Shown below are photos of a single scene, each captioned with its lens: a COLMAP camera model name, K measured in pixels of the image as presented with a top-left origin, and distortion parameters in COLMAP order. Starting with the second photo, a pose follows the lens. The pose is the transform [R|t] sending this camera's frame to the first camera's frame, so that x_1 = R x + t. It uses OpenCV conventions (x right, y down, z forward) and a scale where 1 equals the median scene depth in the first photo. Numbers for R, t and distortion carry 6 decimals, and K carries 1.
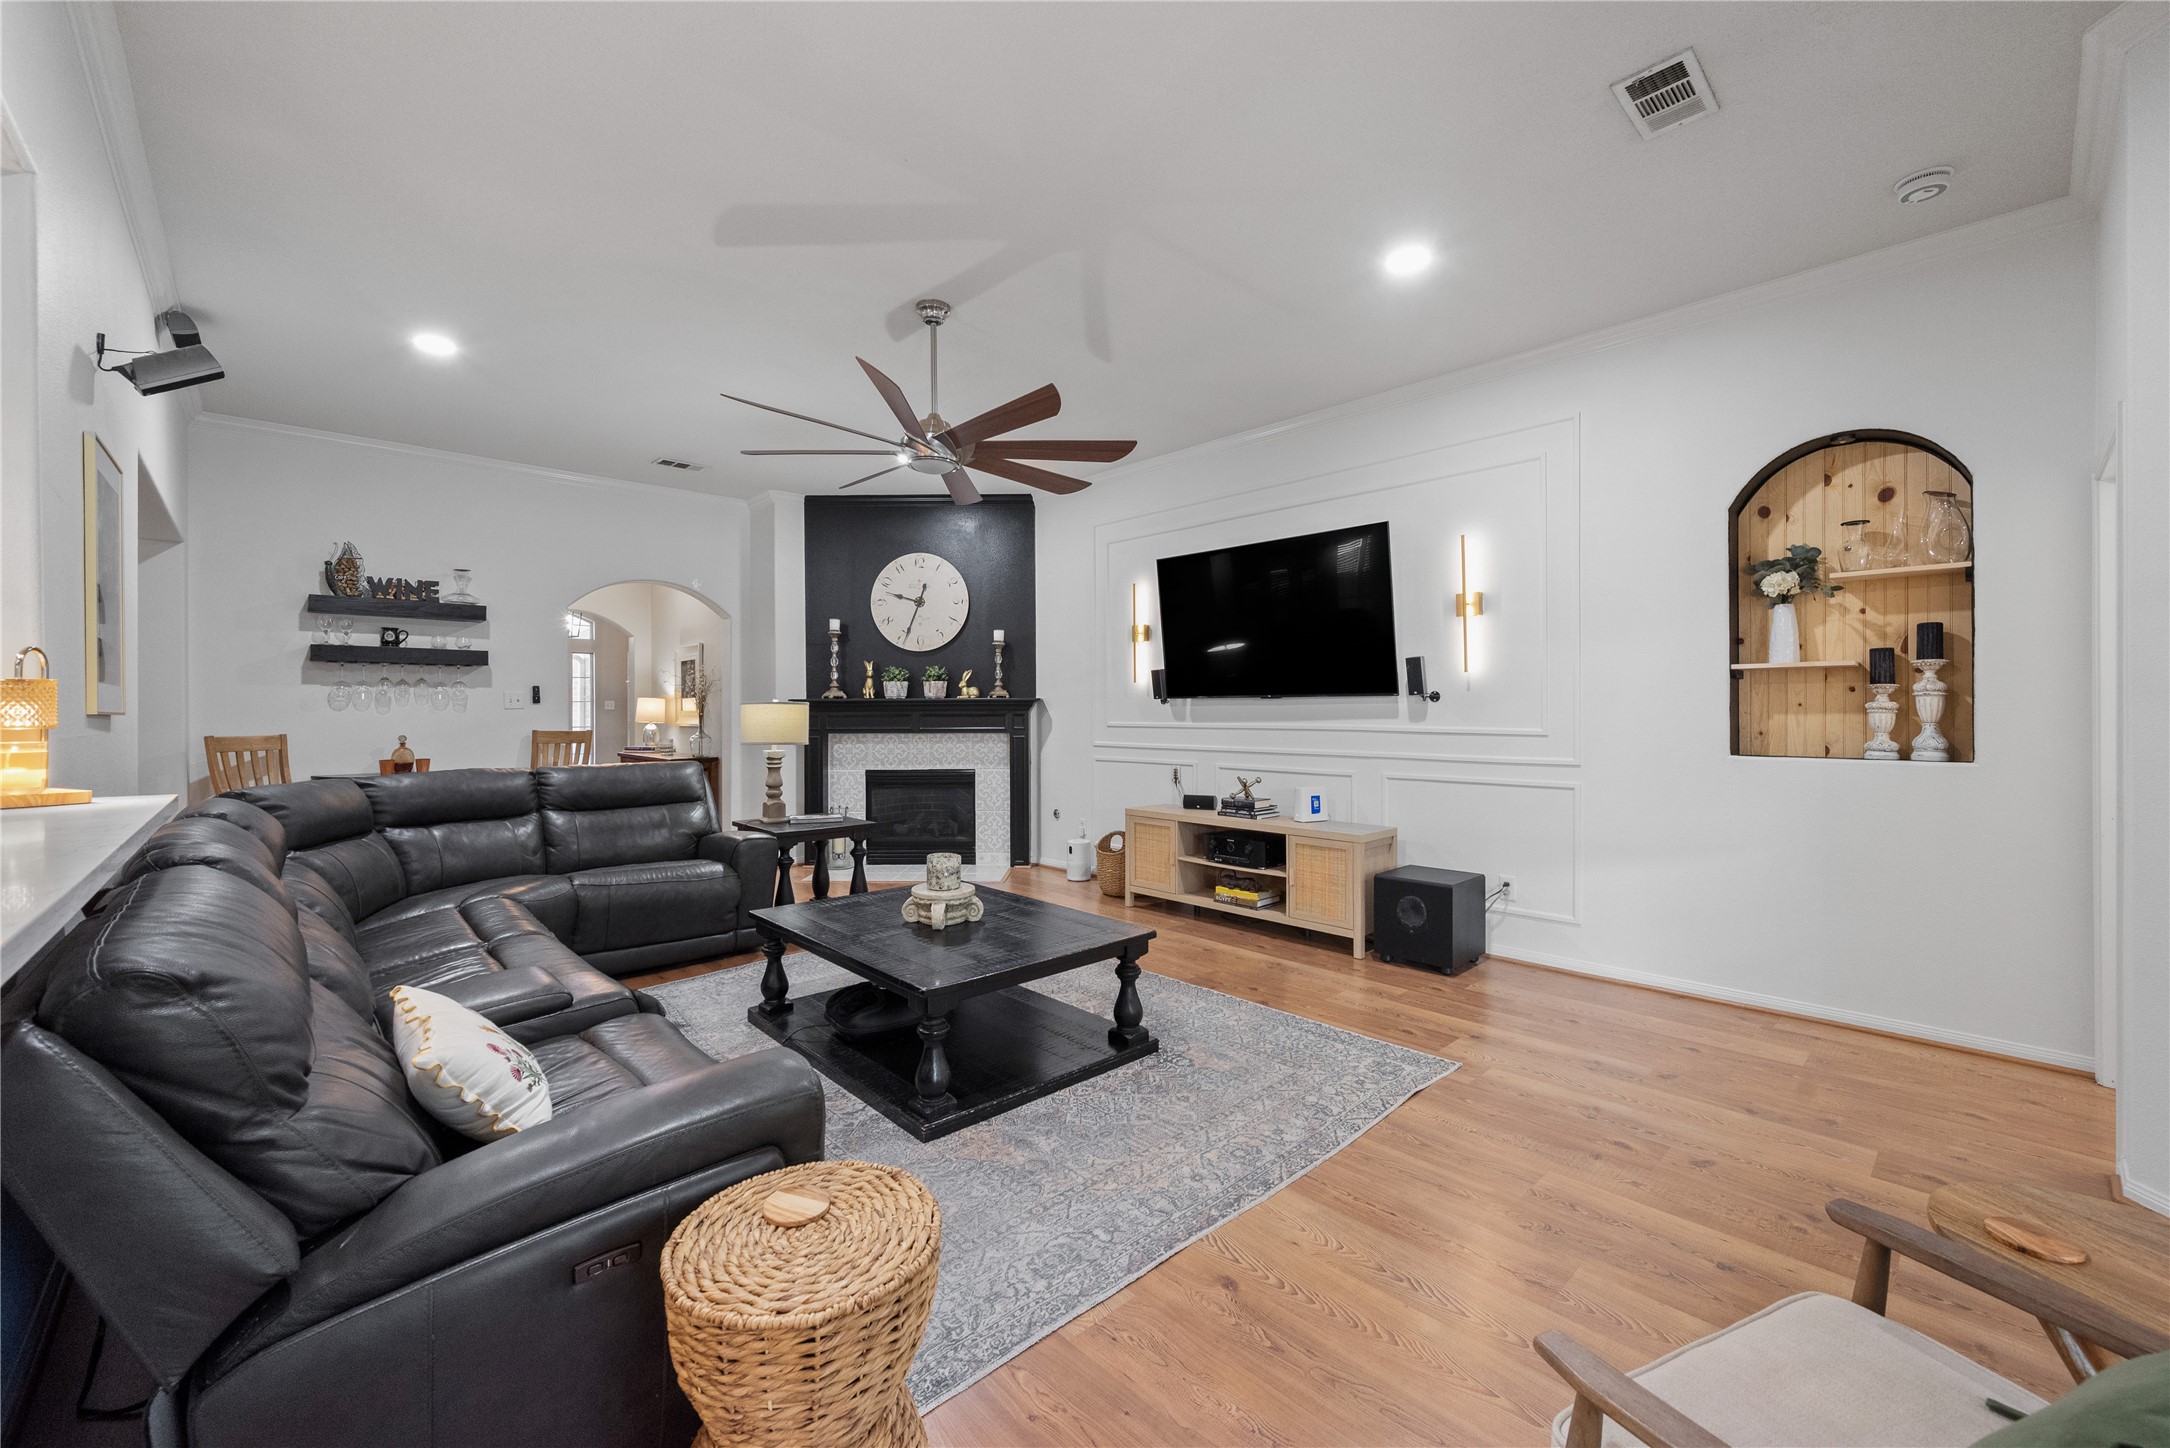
lens RADIAL K [[862.6, 0, 1104.1], [0, 862.6, 709.4], [0, 0, 1]] dist [-0.002026, 0.000157]
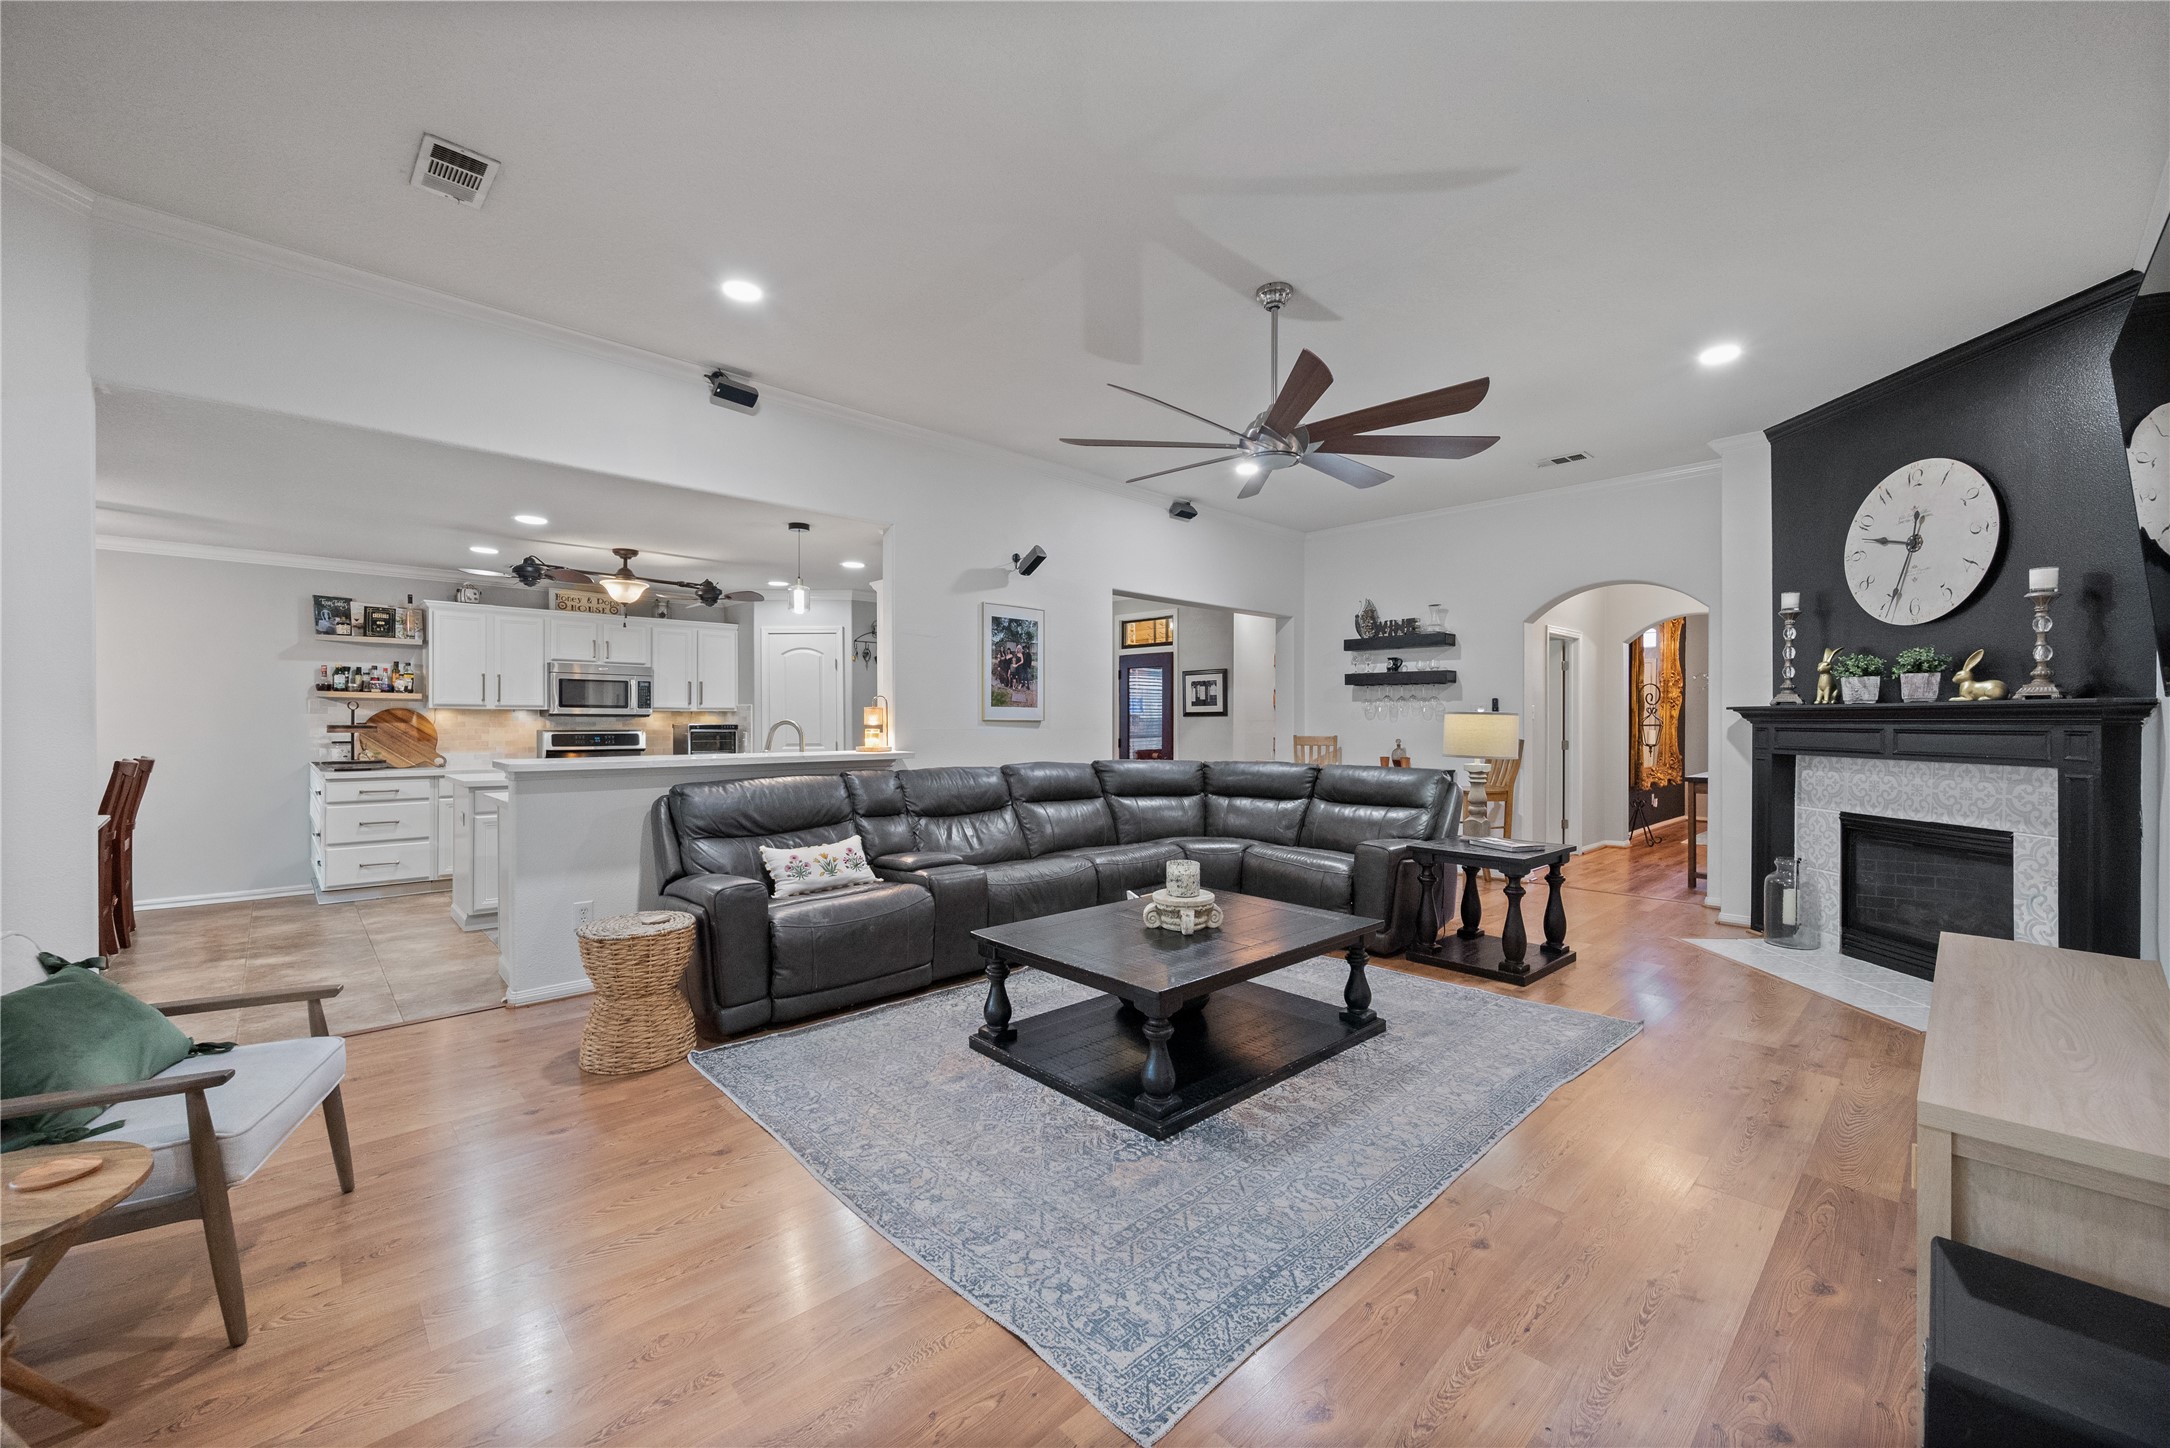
lens RADIAL K [[857.8, 0, 1085.0], [0, 857.8, 724.0], [0, 0, 1]] dist [-0.001464, 0.000044]
pose [[-0.006868, 0.007299, -0.999950, 0.399414], [-0.002804, 0.999969, 0.007318, -0.000540], [0.999972, 0.002854, -0.006847, 0.430846]]
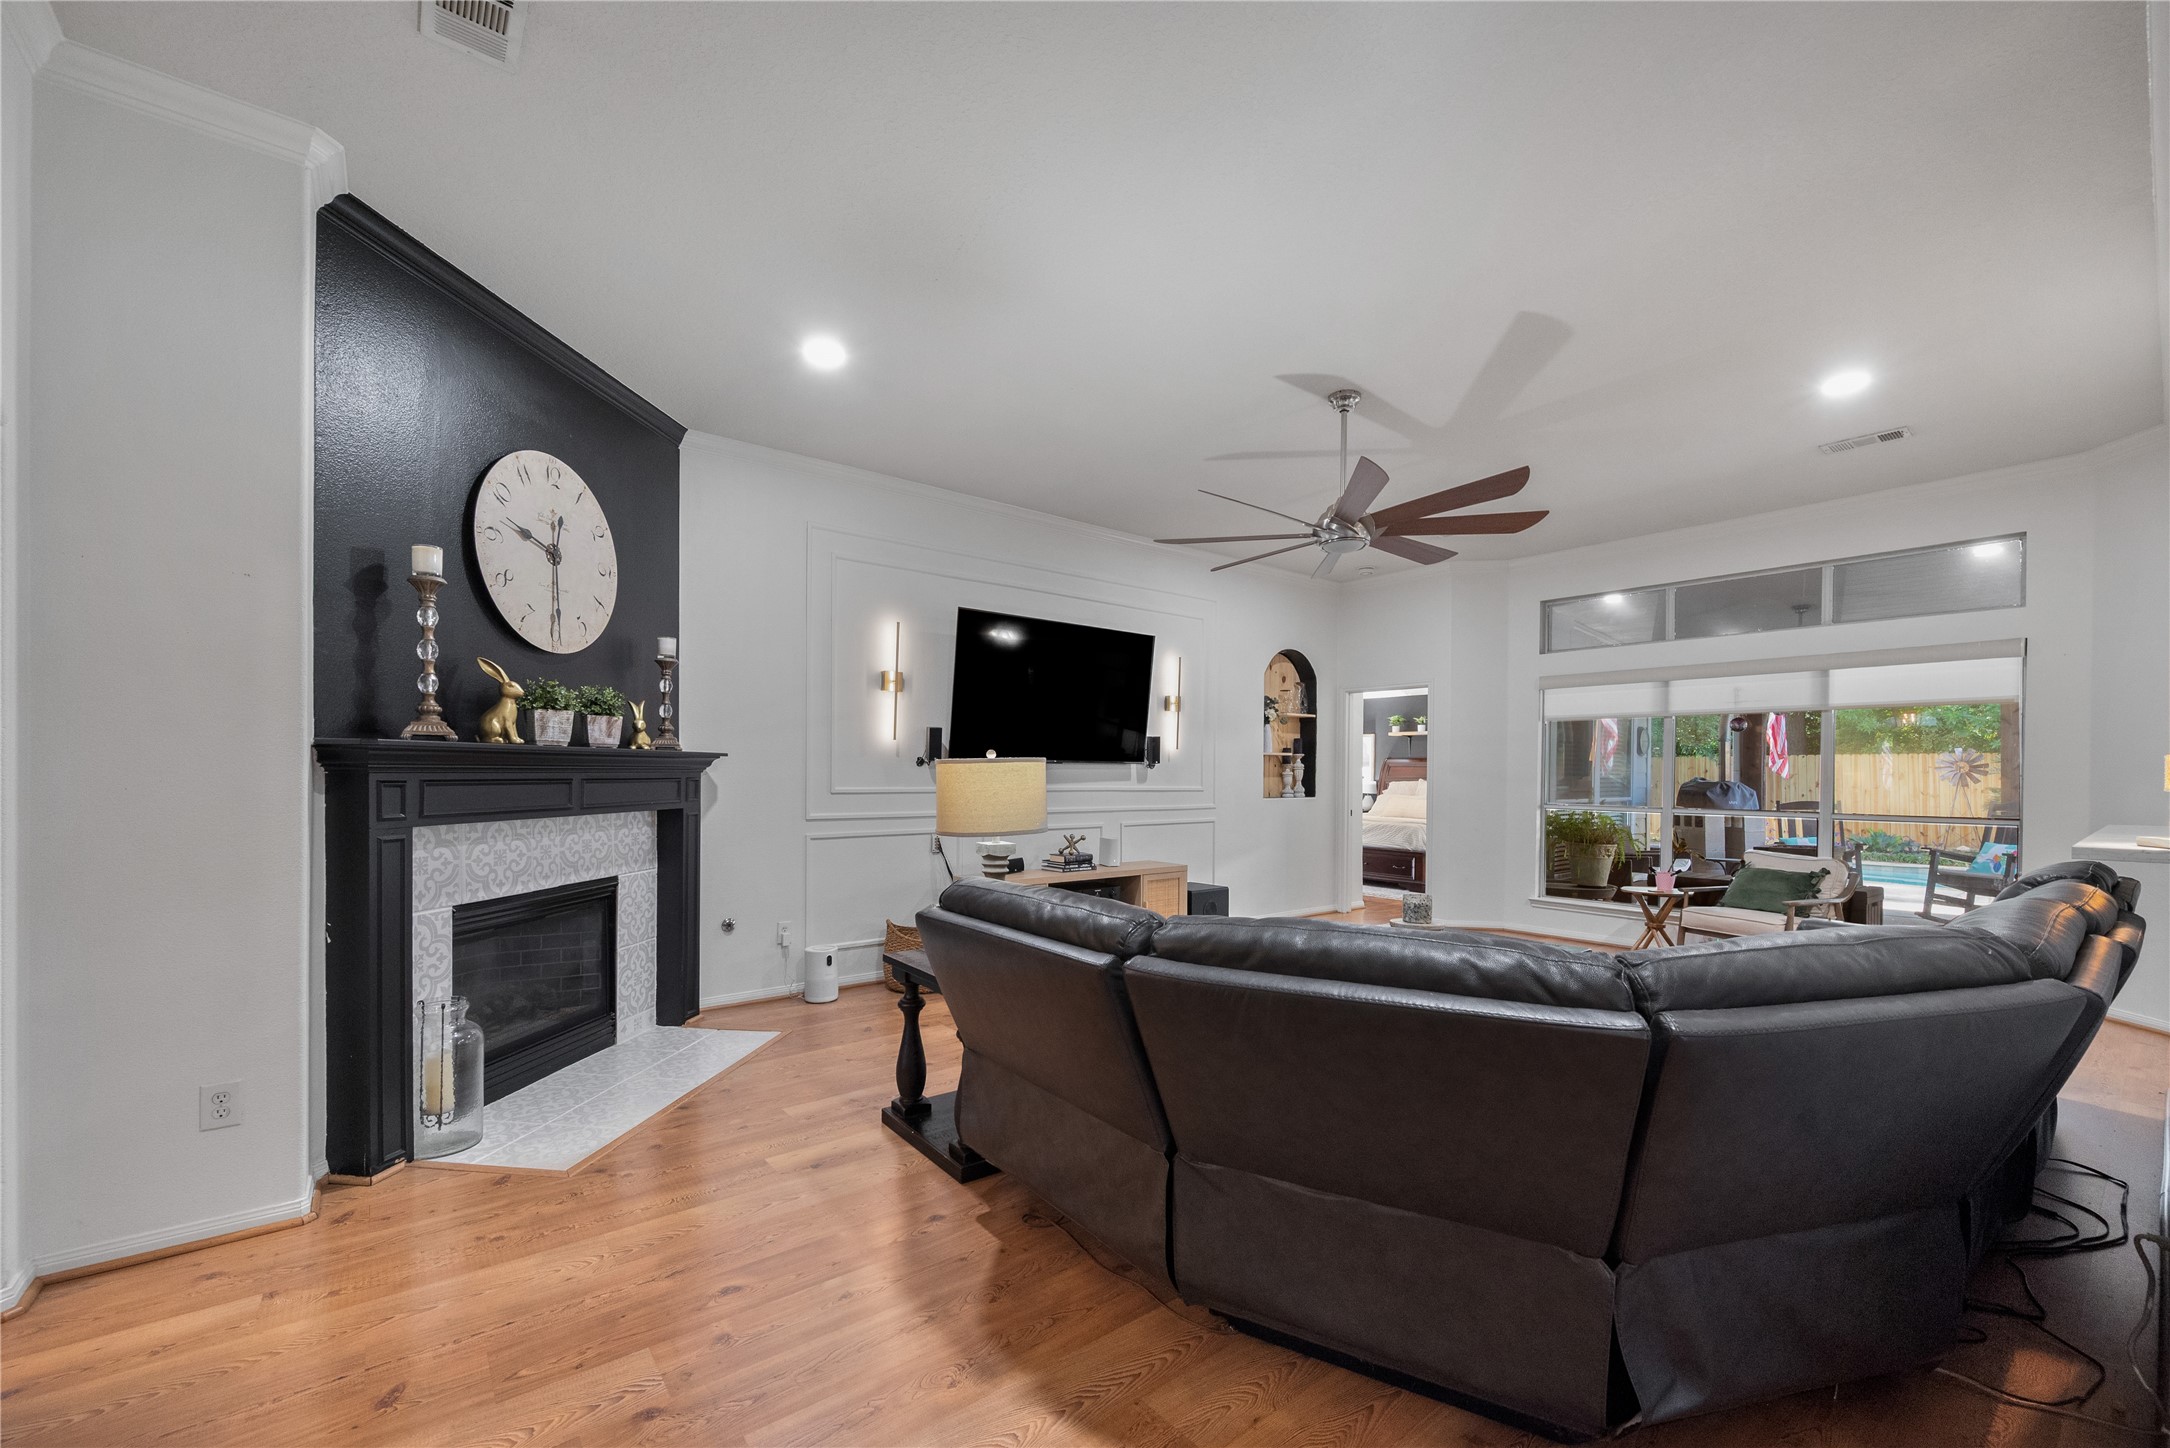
lens RADIAL K [[858.5, 0, 1086.5], [0, 858.5, 777.7], [0, 0, 1]] dist [-0.000265, 0.000029]
pose [[0.095760, 0.000086, 0.995404, -0.694977], [-0.003958, 0.999992, 0.000294, 0.004020], [-0.995397, -0.003968, 0.095759, 0.655380]]
